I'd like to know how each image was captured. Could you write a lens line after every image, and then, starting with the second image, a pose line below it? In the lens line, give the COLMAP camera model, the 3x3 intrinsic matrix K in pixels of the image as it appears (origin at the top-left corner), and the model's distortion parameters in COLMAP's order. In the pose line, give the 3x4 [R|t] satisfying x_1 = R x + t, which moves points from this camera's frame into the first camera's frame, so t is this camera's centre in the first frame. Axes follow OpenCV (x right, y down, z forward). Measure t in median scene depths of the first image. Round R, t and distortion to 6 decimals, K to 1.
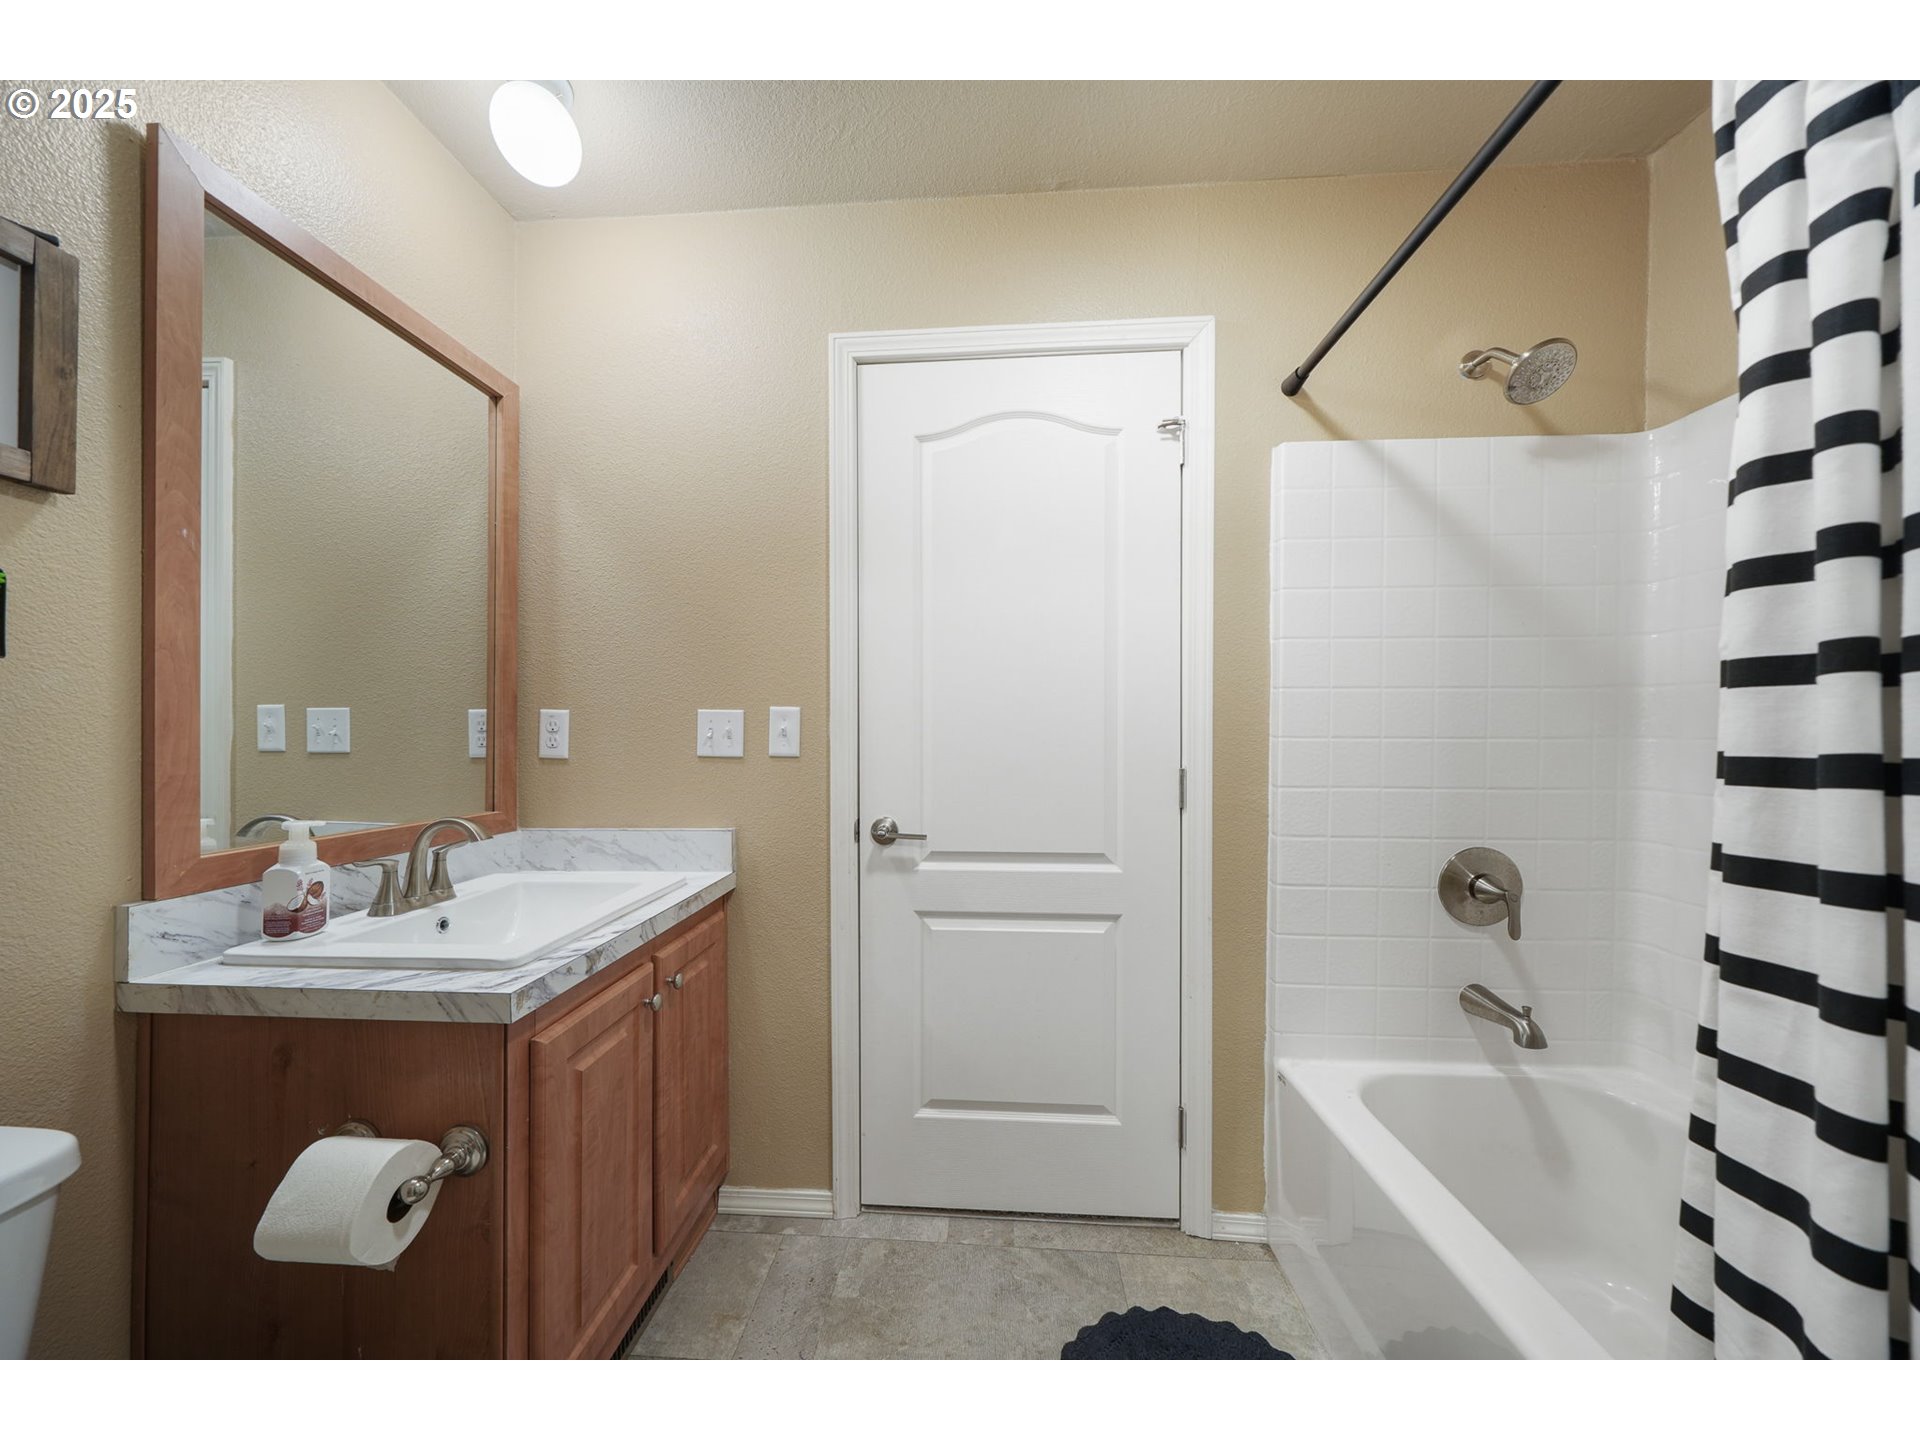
lens RADIAL K [[645.9, 0, 953.6], [0, 645.9, 728.9], [0, 0, 1]] dist [-0.000188, -0.000025]
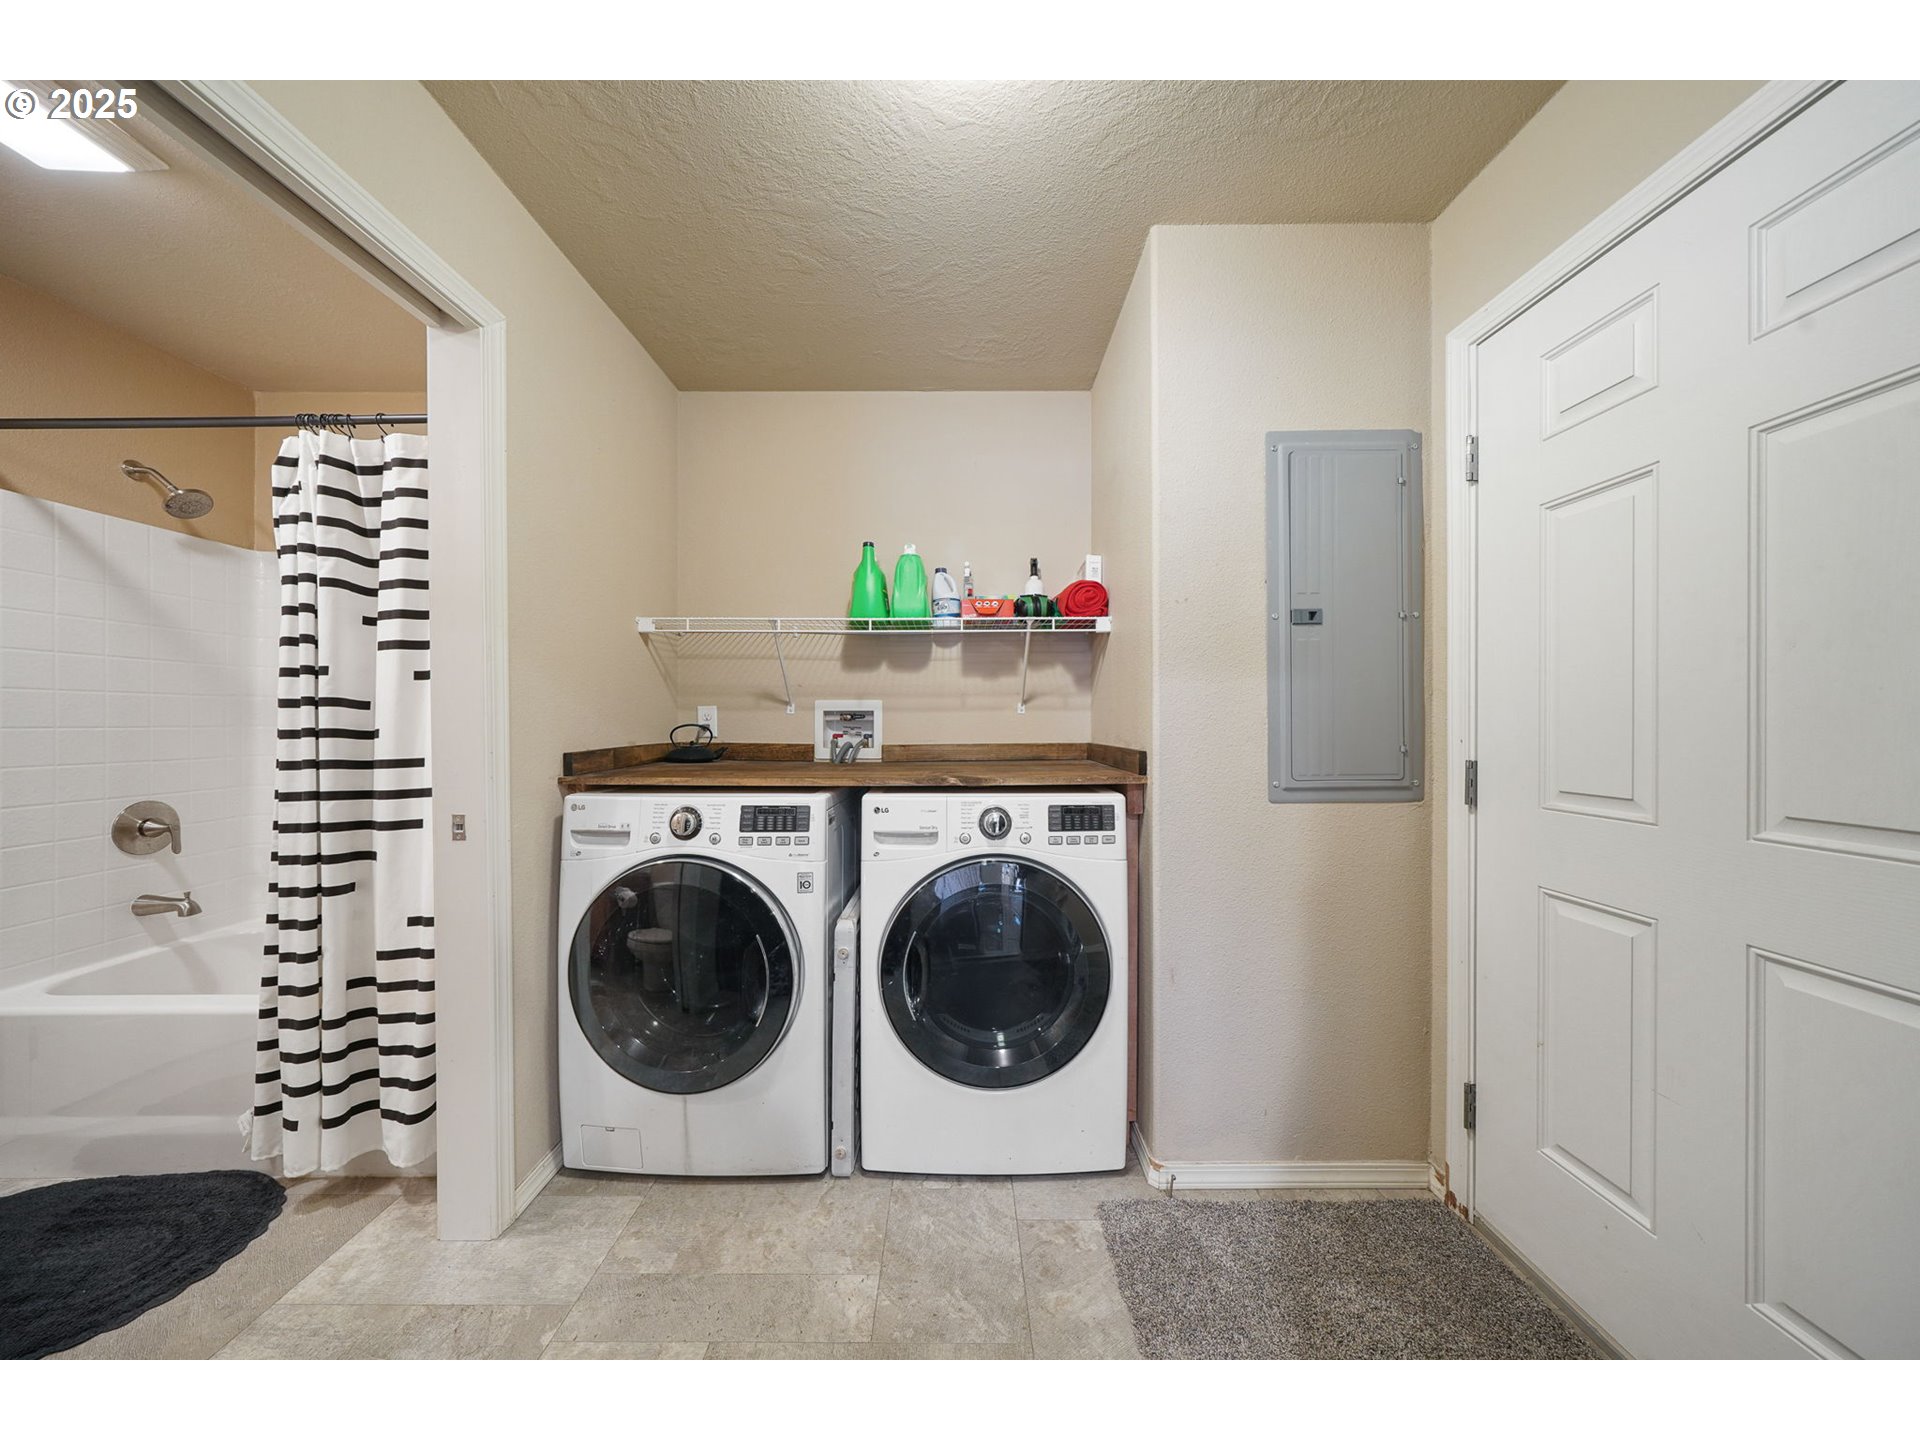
lens RADIAL K [[645.9, 0, 953.6], [0, 645.9, 728.9], [0, 0, 1]] dist [-0.000188, -0.000025]
pose [[-0.063940, -0.015185, 0.997838, -0.806574], [0.002274, 0.999879, 0.015362, -0.001006], [-0.997951, 0.003251, -0.063898, -0.779677]]
